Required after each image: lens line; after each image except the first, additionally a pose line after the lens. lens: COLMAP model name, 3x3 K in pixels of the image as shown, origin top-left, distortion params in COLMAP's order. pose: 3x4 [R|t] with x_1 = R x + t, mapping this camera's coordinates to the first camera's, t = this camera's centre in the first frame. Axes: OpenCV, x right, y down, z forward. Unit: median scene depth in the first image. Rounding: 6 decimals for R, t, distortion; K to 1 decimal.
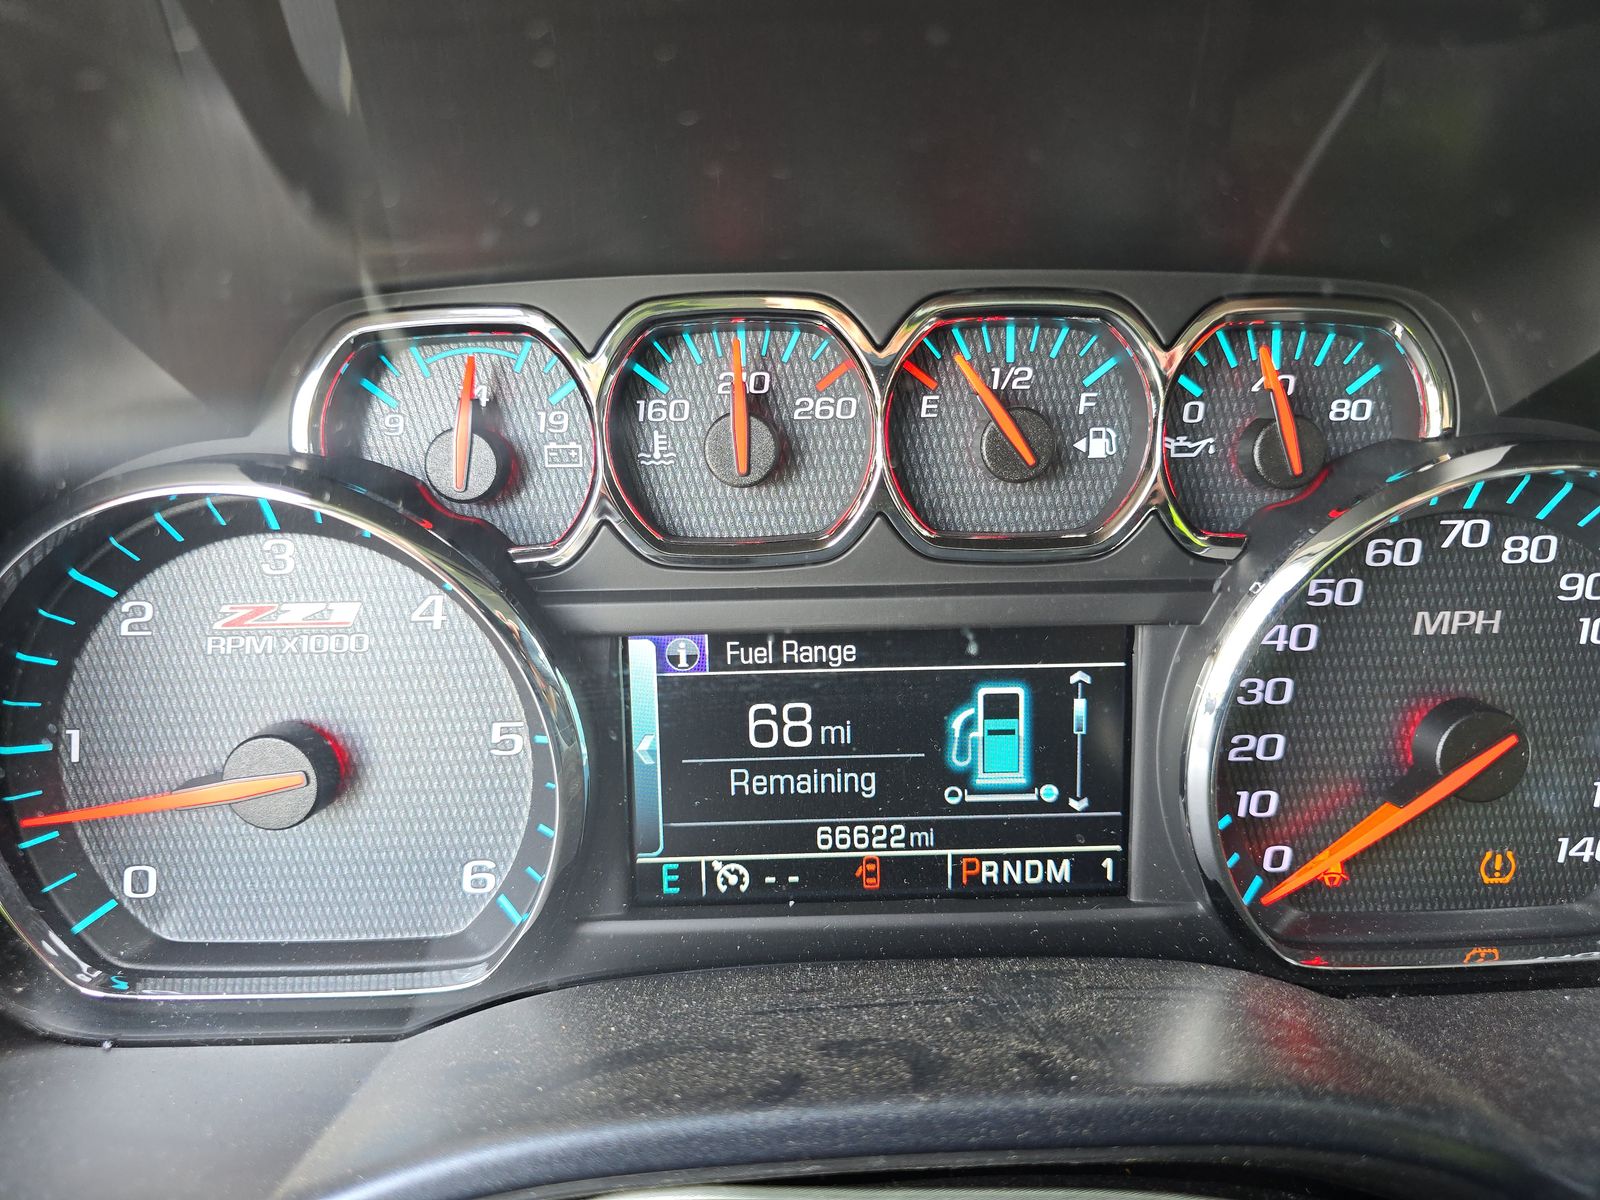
lens RADIAL K [[1081.4, 0, 802.1], [0, 1081.4, 595.2], [0, 0, 1]] dist [0.027594, -0.022287]
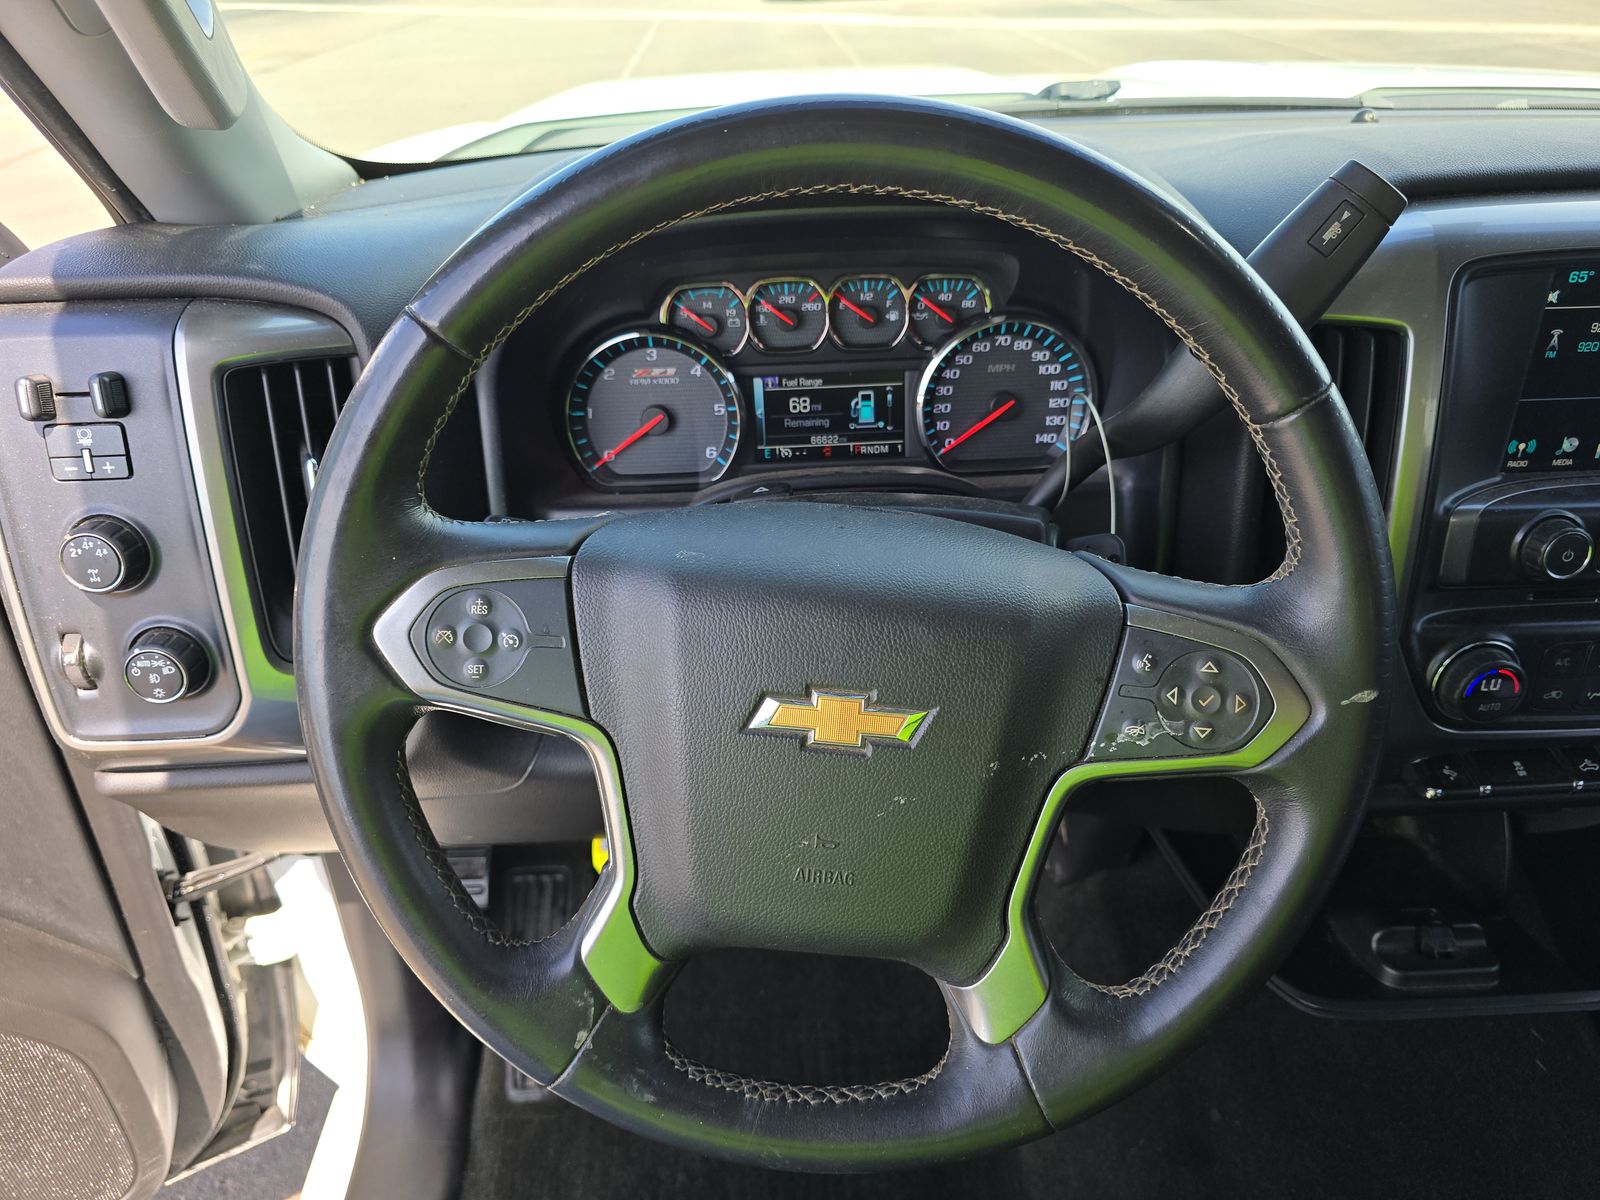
lens RADIAL K [[1081.4, 0, 796.6], [0, 1081.4, 602.5], [0, 0, 1]] dist [0.027594, -0.022287]
pose [[0.998258, -0.032045, 0.049531, -0.215187], [0.025011, 0.990309, 0.136609, 0.269188], [-0.053429, -0.135132, 0.989386, -2.377083]]
